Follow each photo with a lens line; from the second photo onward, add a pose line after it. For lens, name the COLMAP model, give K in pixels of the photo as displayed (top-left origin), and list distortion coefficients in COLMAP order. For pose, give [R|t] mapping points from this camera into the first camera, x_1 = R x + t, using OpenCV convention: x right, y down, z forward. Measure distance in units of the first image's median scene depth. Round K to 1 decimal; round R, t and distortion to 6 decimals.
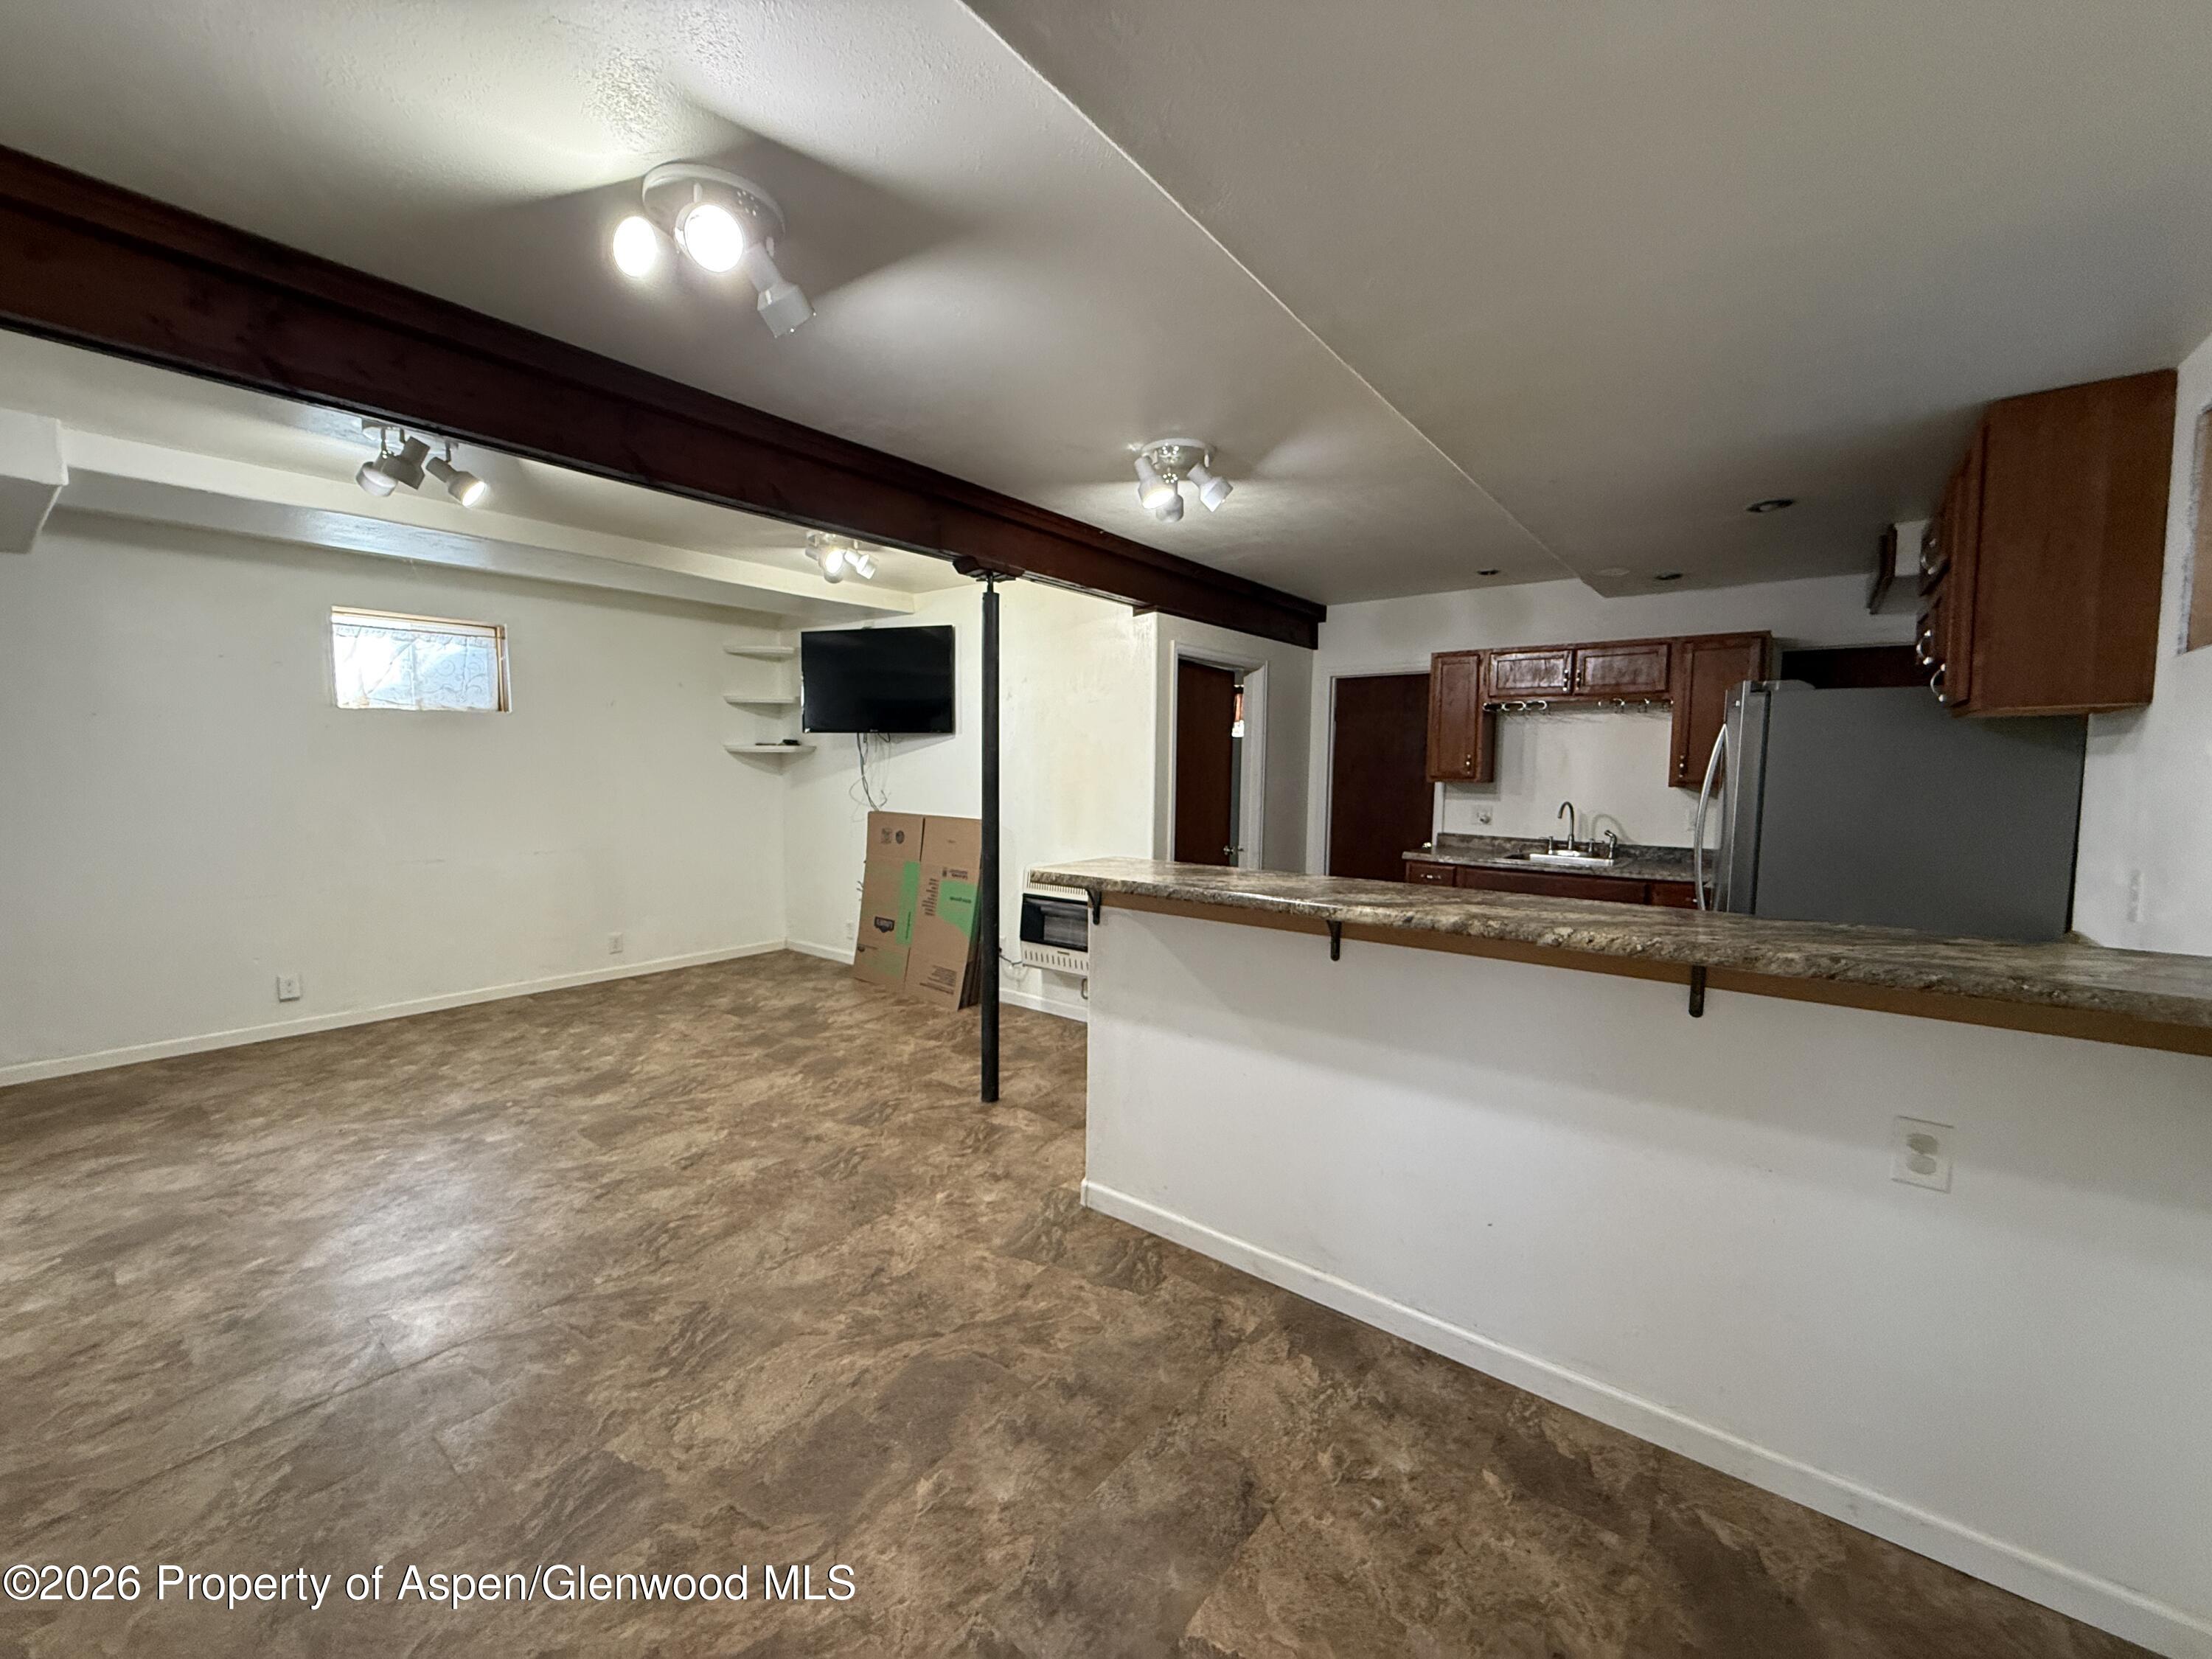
lens RADIAL K [[882.6, 0, 1097.1], [0, 882.6, 823.4], [0, 0, 1]] dist [0.000037, -0.000243]
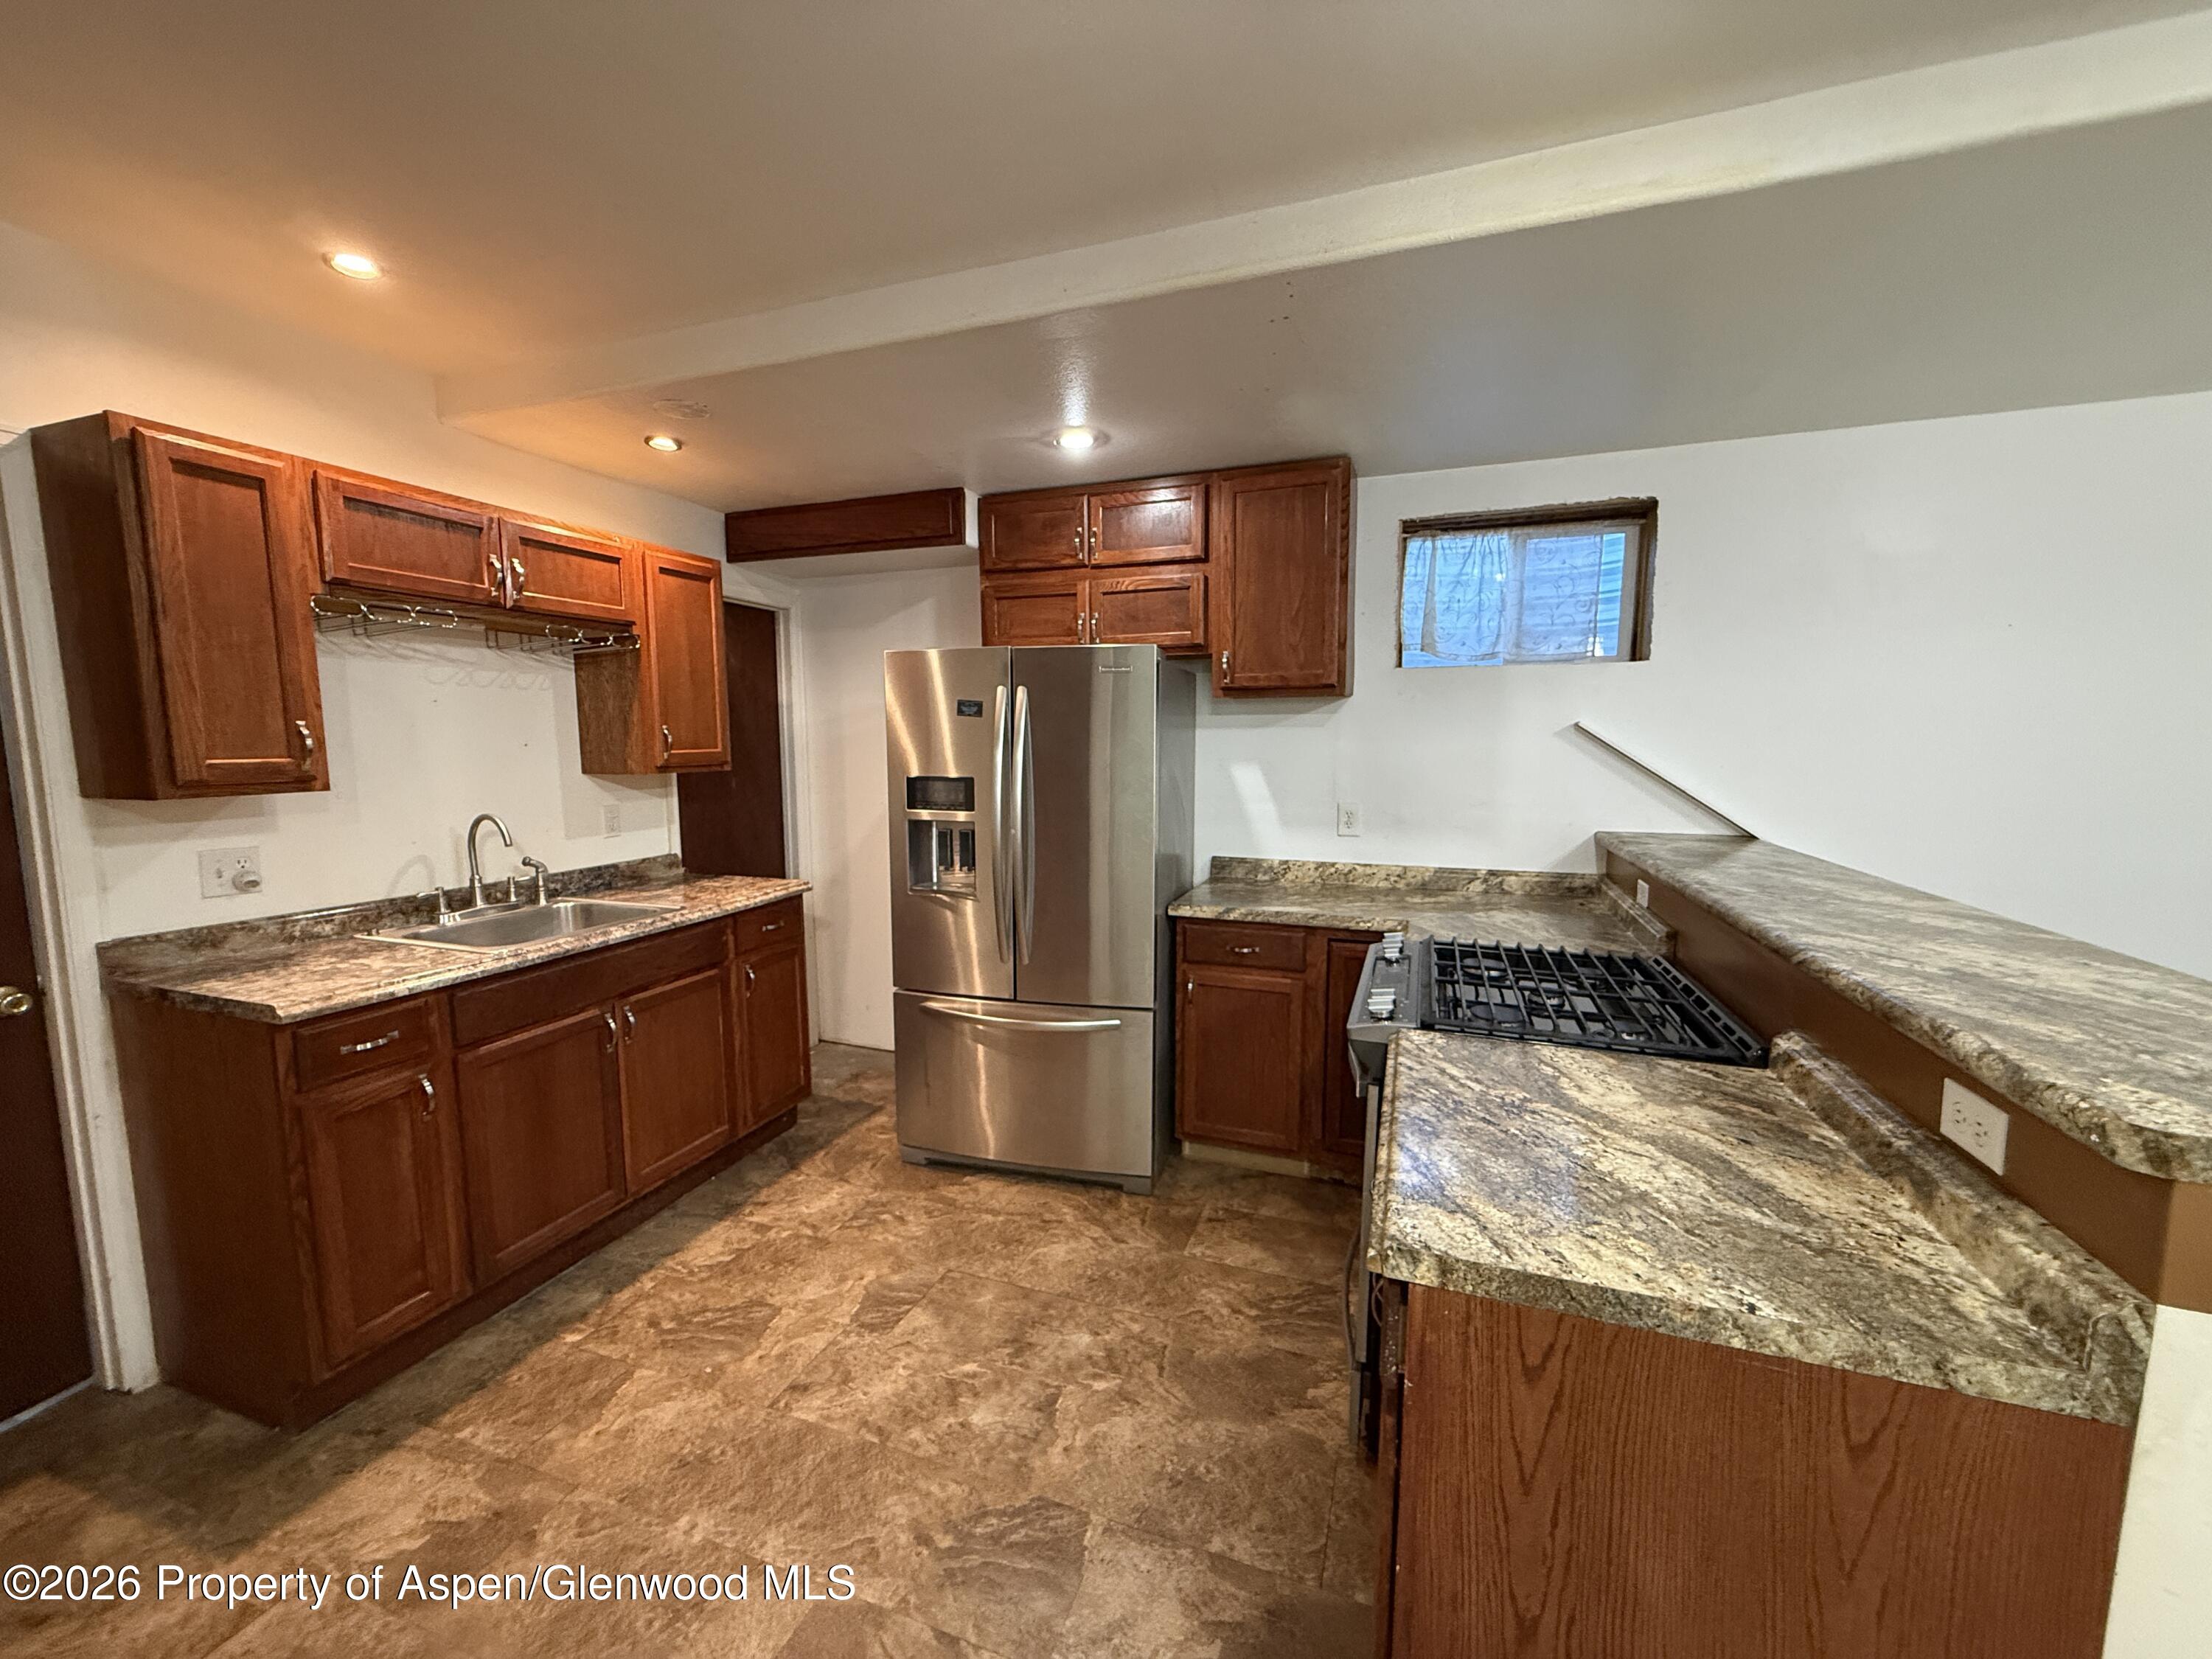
lens RADIAL K [[882.6, 0, 1113.0], [0, 882.6, 831.3], [0, 0, 1]] dist [0.000037, -0.000243]
pose [[-0.311244, -0.112792, 0.943613, -0.105242], [0.068879, 0.987643, 0.140774, -0.089269], [-0.947831, 0.108810, -0.299629, 1.156790]]
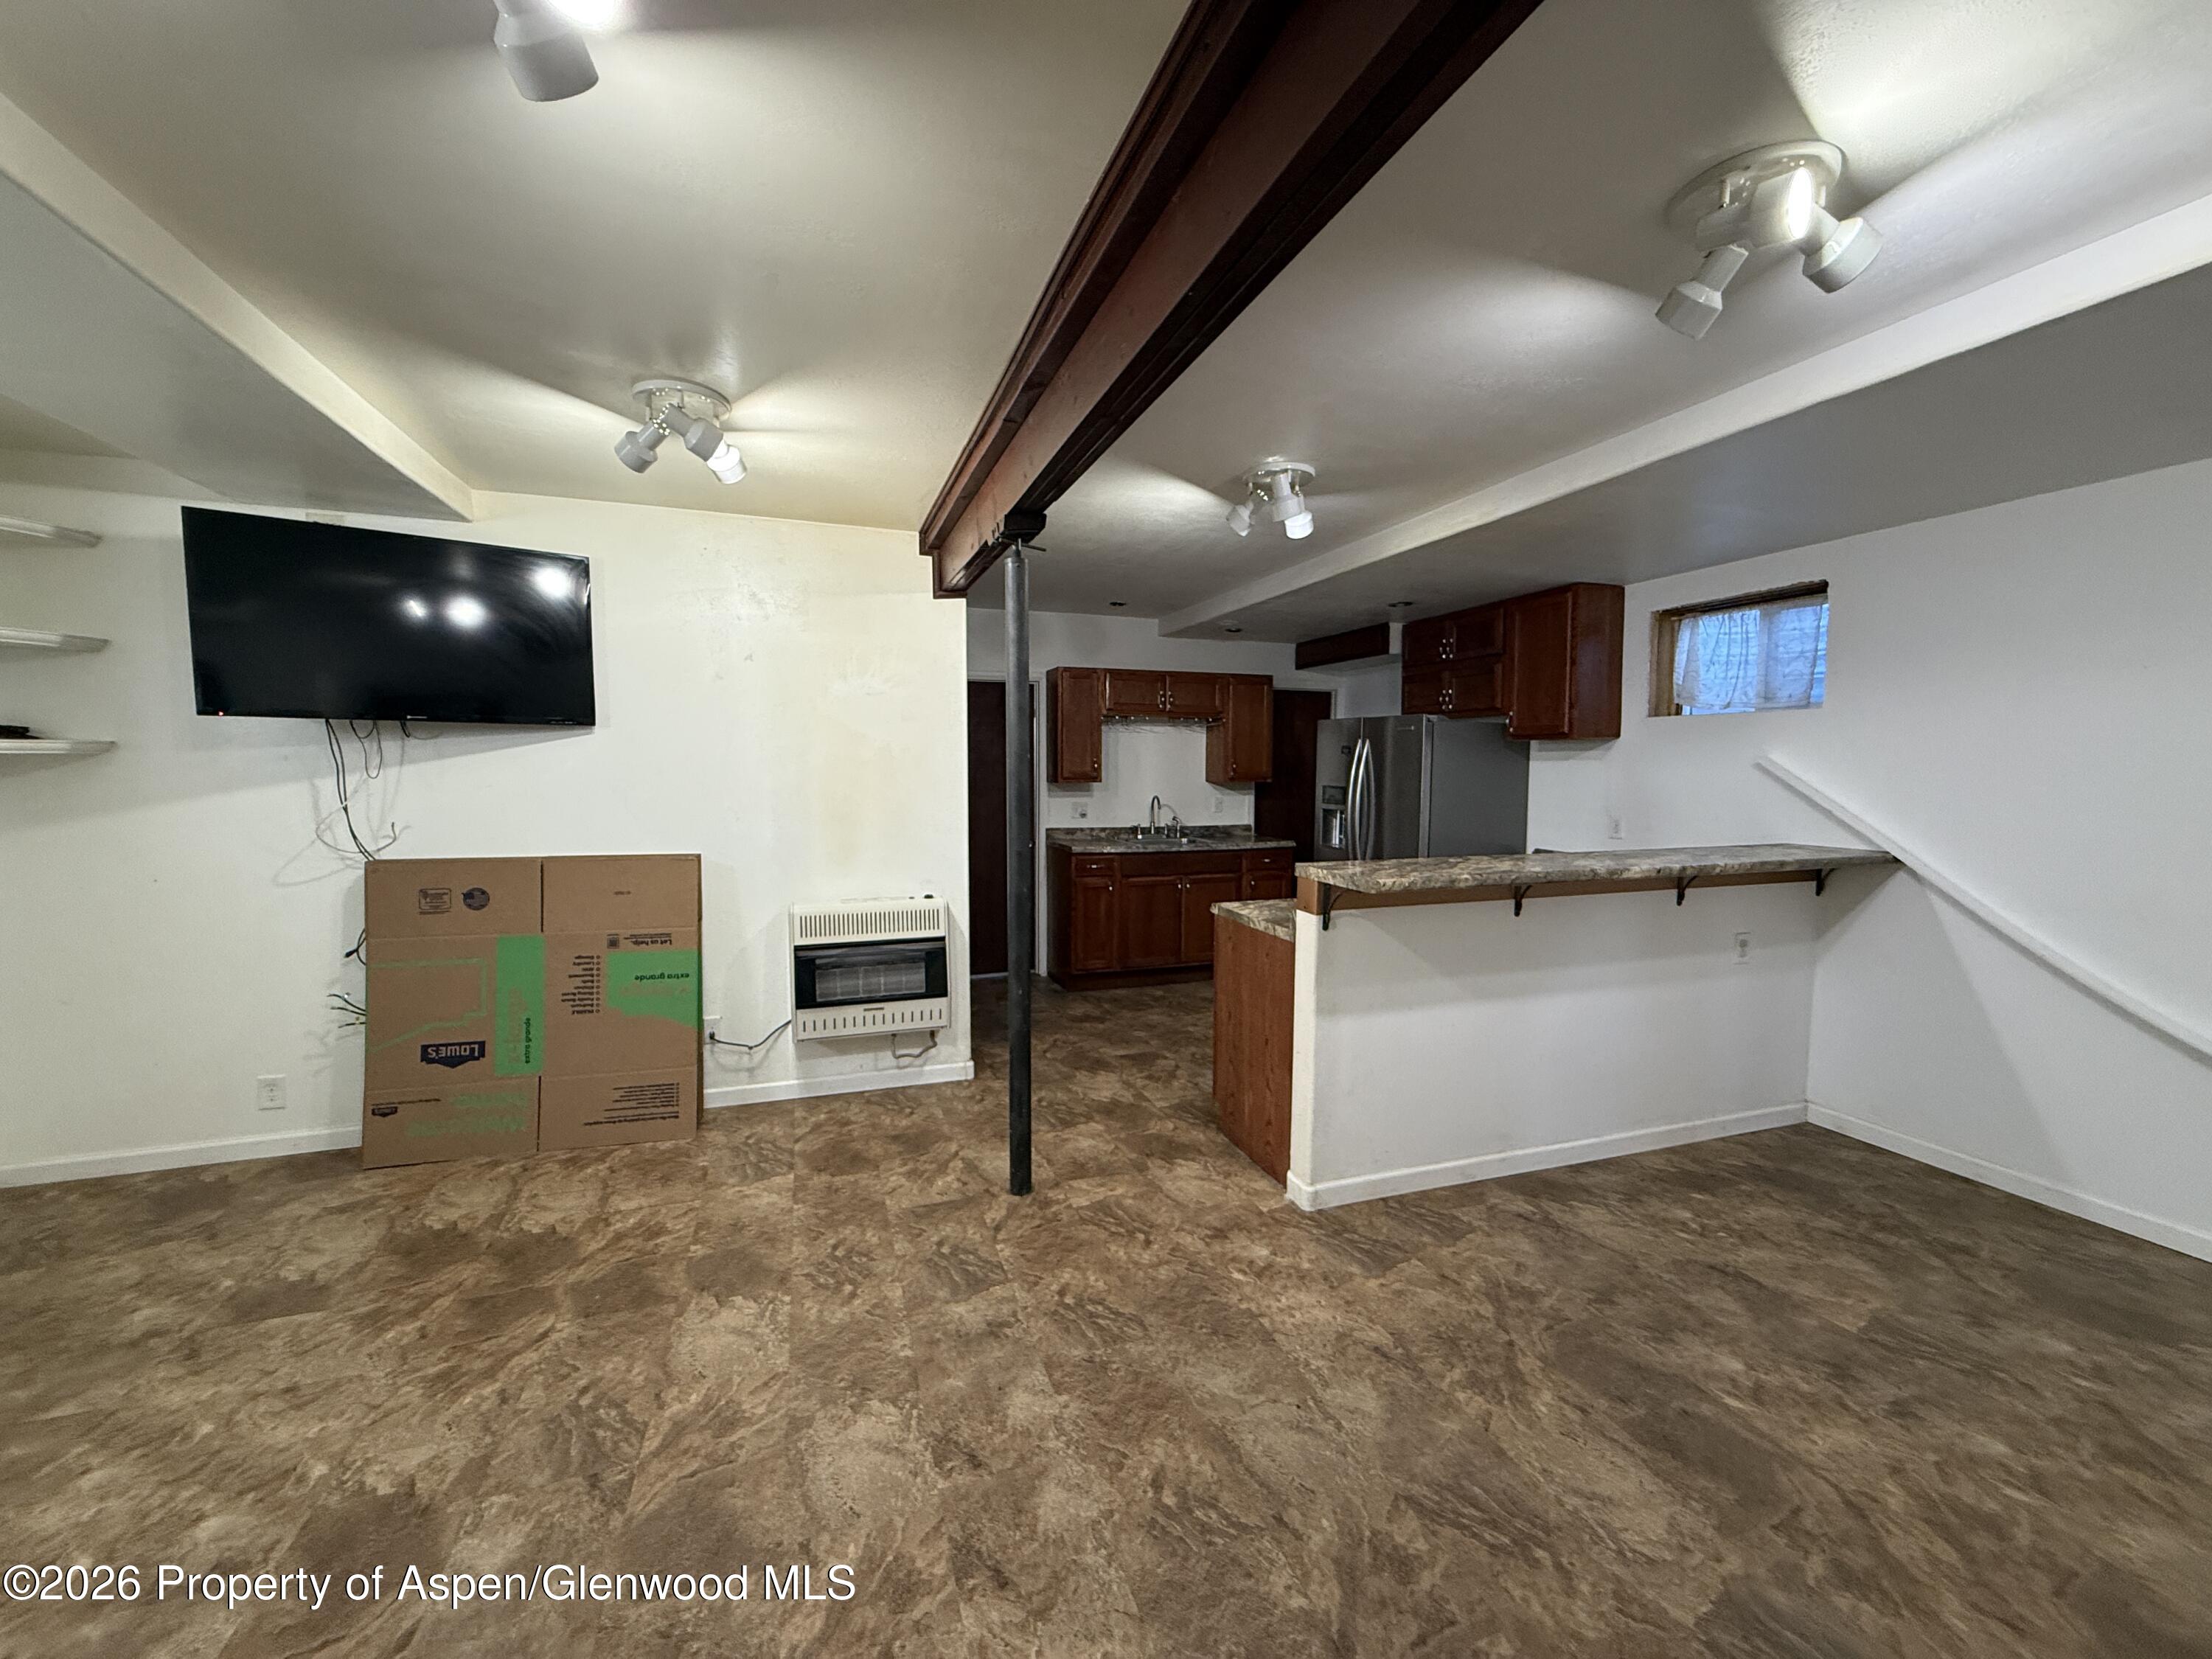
lens RADIAL K [[882.6, 0, 1104.0], [0, 882.6, 825.5], [0, 0, 1]] dist [0.000037, -0.000243]
pose [[0.540238, -0.066548, 0.838877, -0.813495], [0.062249, 0.997297, 0.039027, -0.050710], [-0.839207, 0.031136, 0.542921, 0.542438]]
